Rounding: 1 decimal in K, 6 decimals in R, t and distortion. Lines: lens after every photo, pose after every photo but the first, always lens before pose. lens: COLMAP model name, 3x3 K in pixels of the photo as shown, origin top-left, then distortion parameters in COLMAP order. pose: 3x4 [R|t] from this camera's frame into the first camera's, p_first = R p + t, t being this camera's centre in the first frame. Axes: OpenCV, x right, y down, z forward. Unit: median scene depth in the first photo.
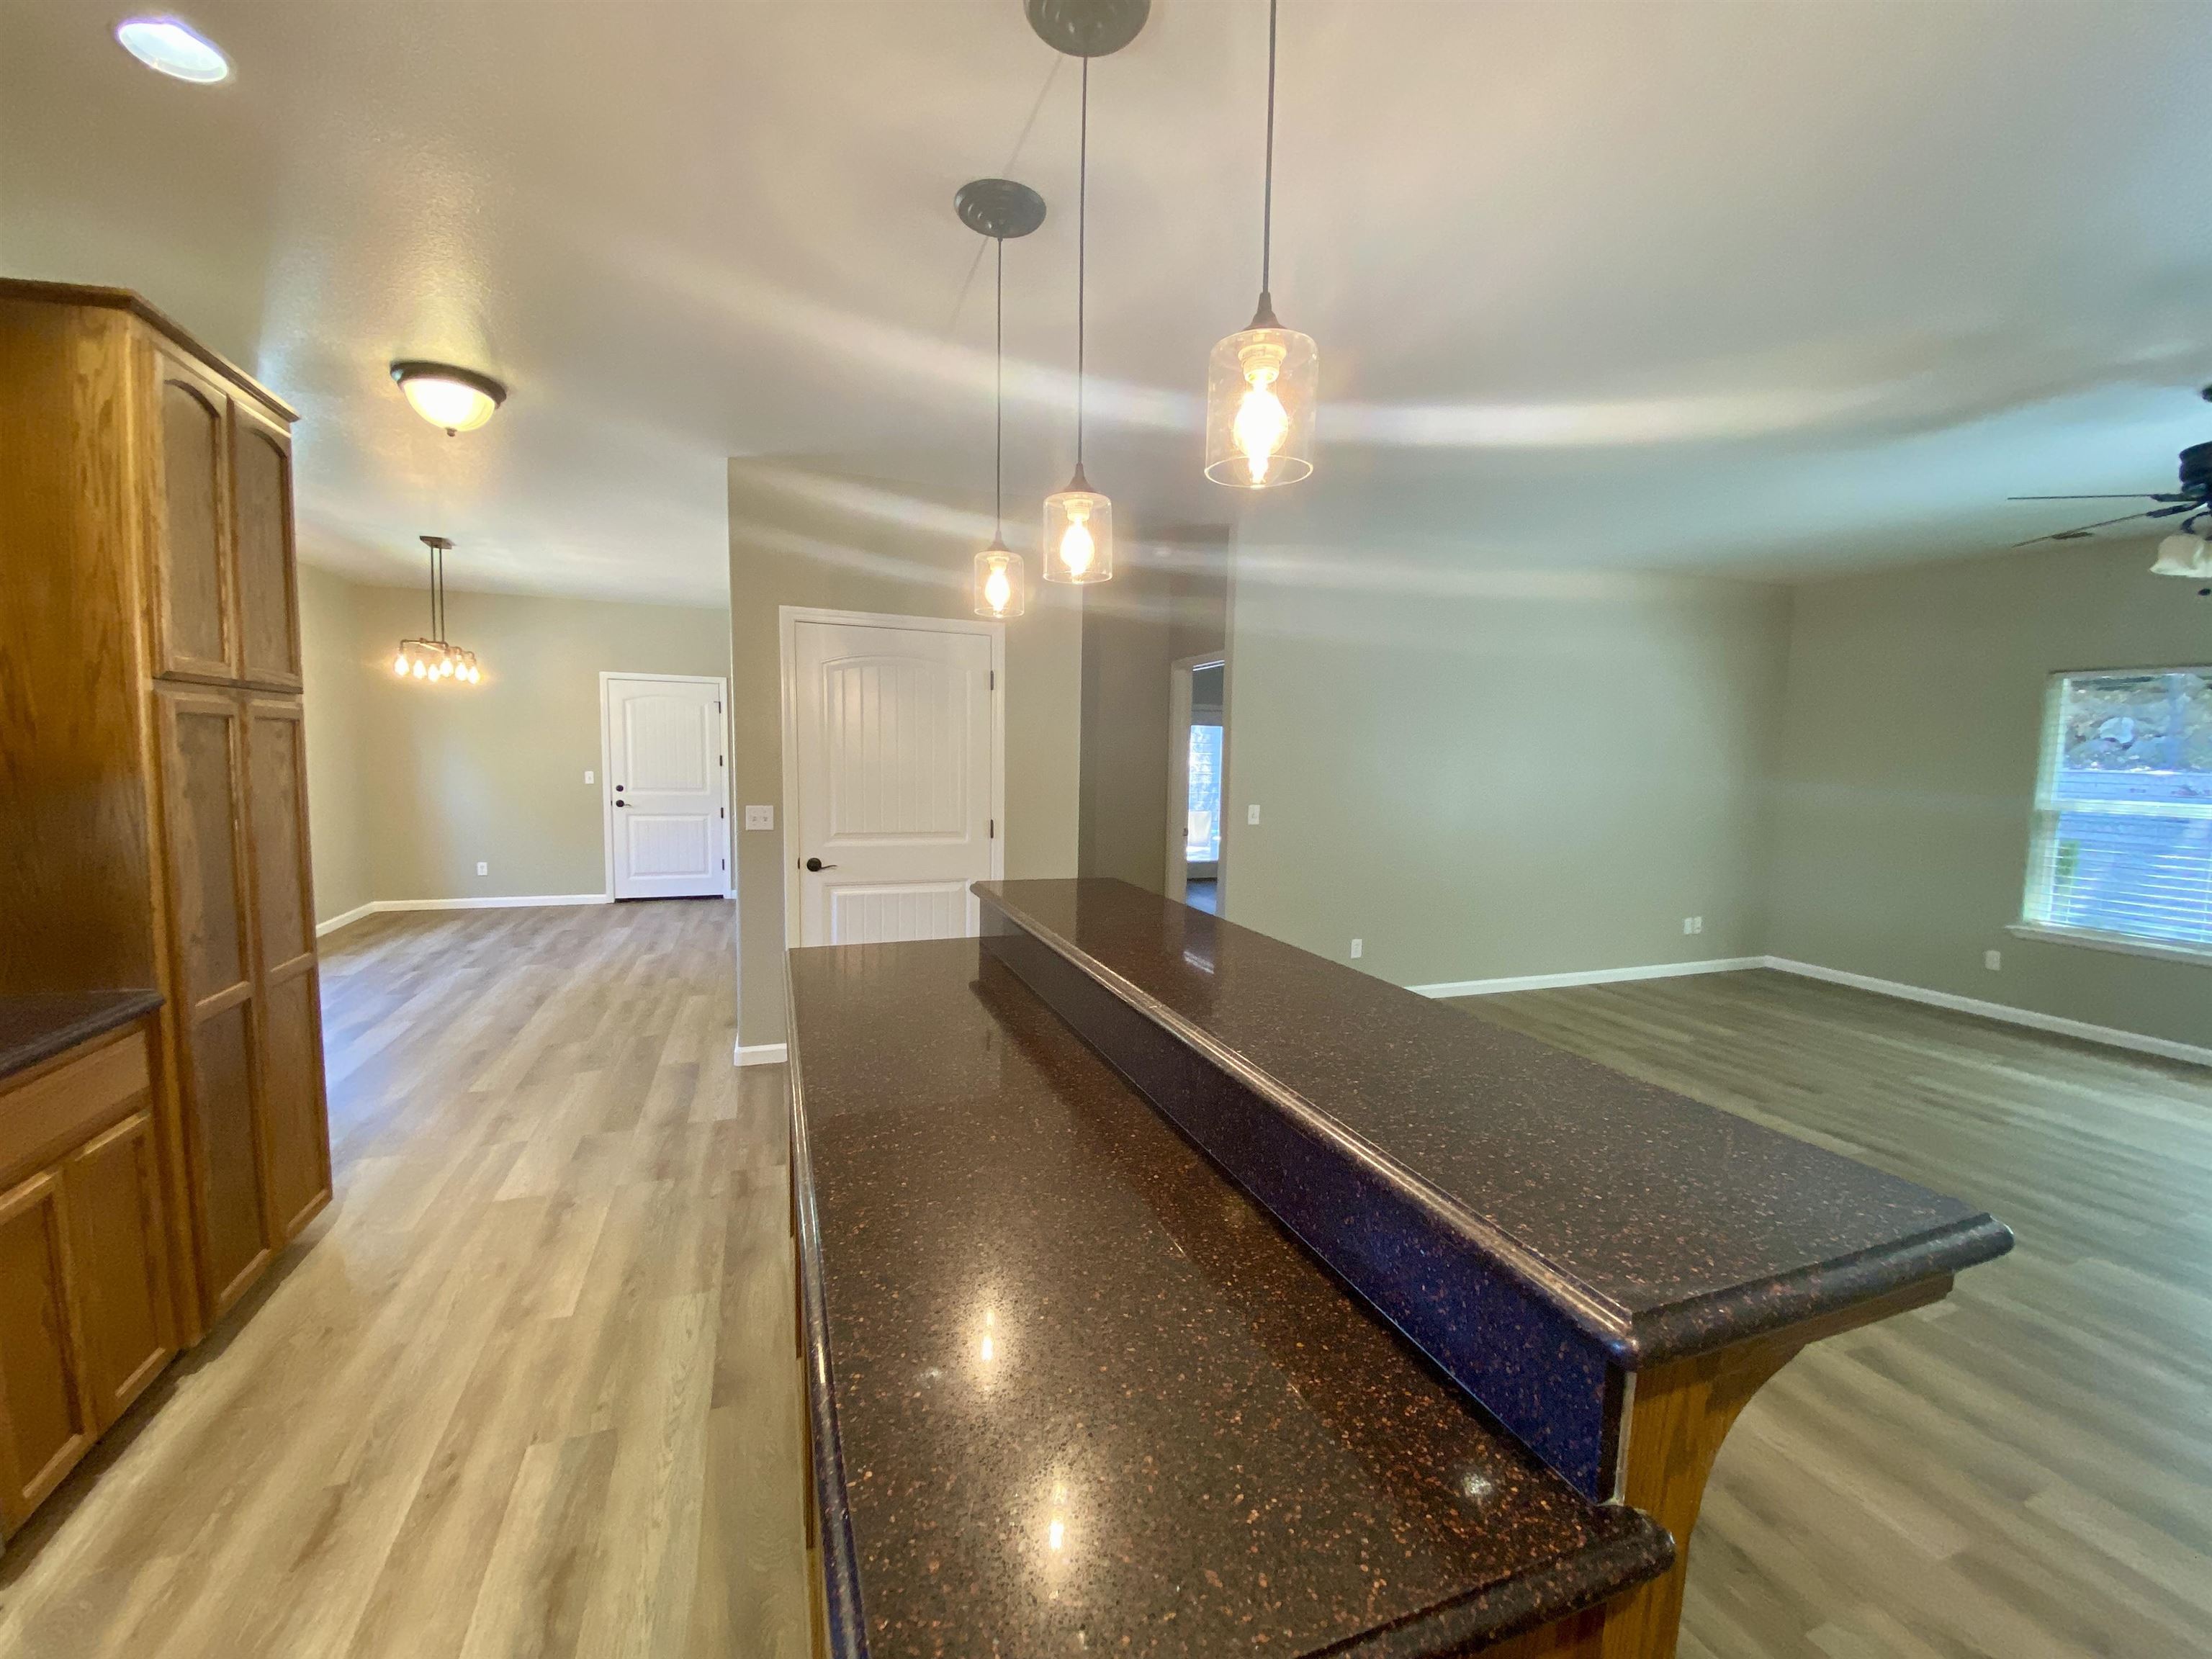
lens RADIAL K [[895.5, 0, 1097.0], [0, 895.5, 829.6], [0, 0, 1]] dist [0.019924, -0.019213]
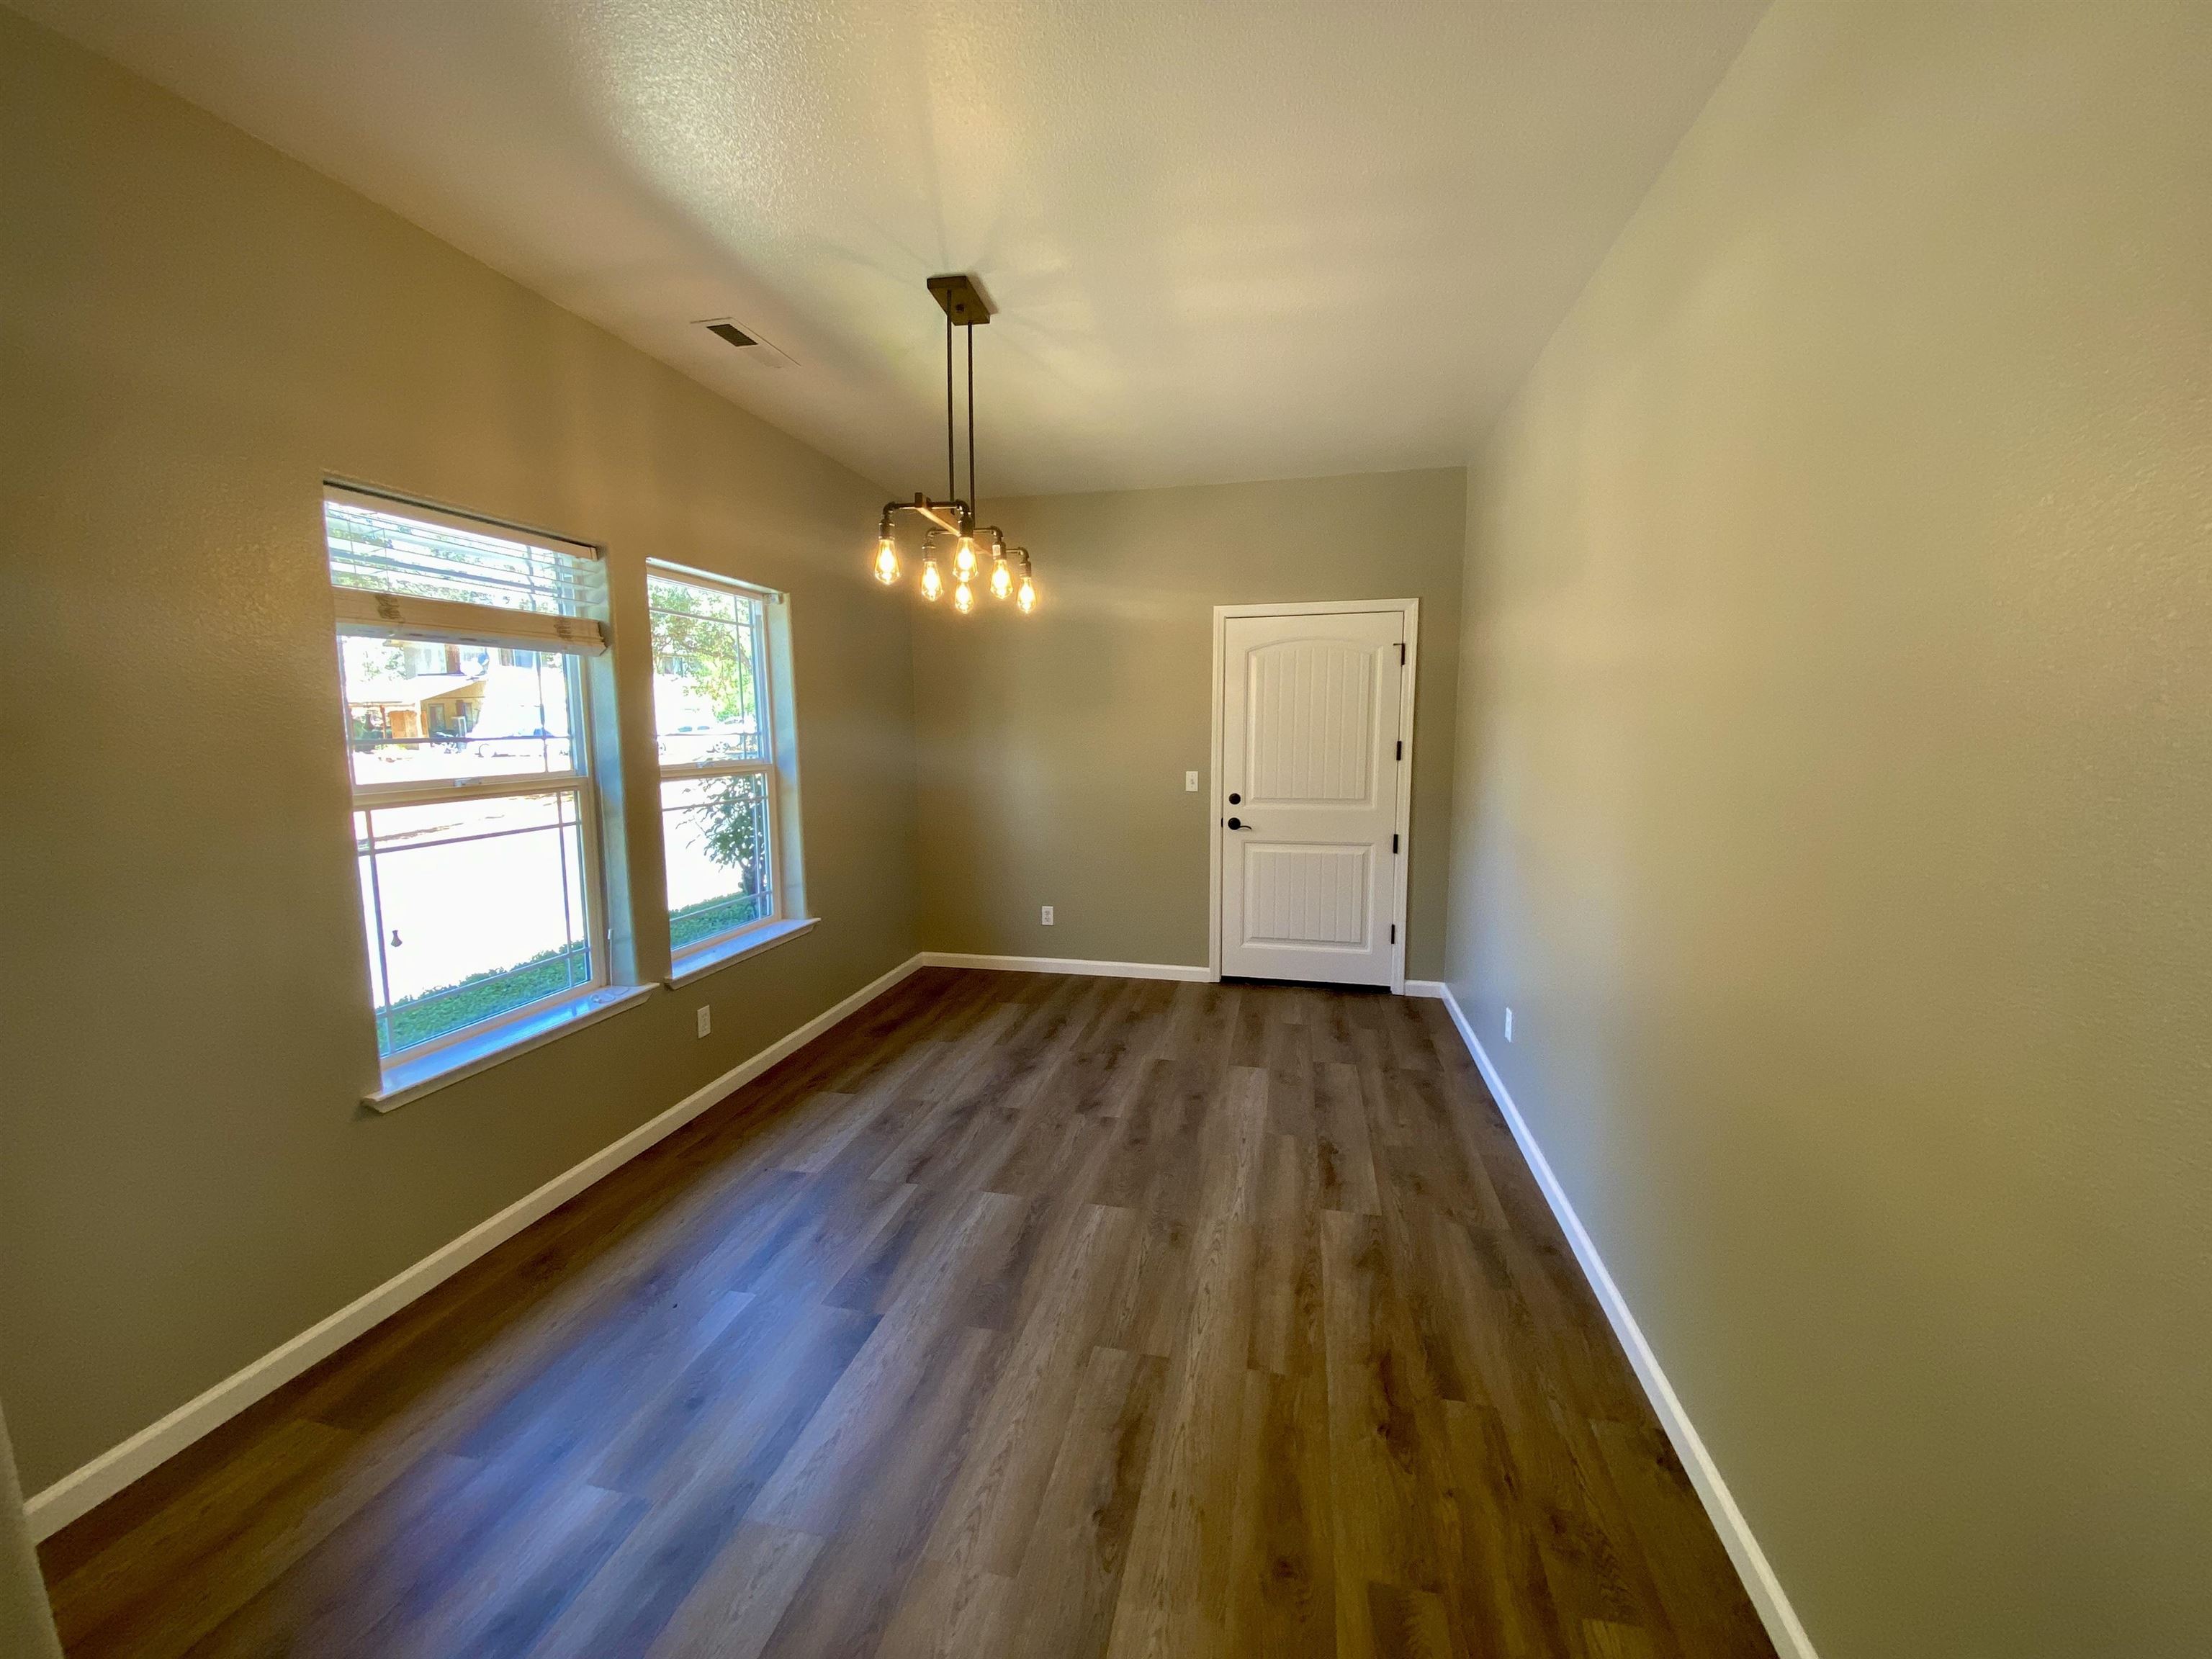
lens RADIAL K [[895.5, 0, 1097.0], [0, 895.5, 829.6], [0, 0, 1]] dist [0.019924, -0.019213]
pose [[0.841382, 0.036859, -0.539183, -0.283434], [-0.024664, 0.999251, 0.029823, -0.041094], [0.539878, -0.011794, 0.841661, 0.442446]]
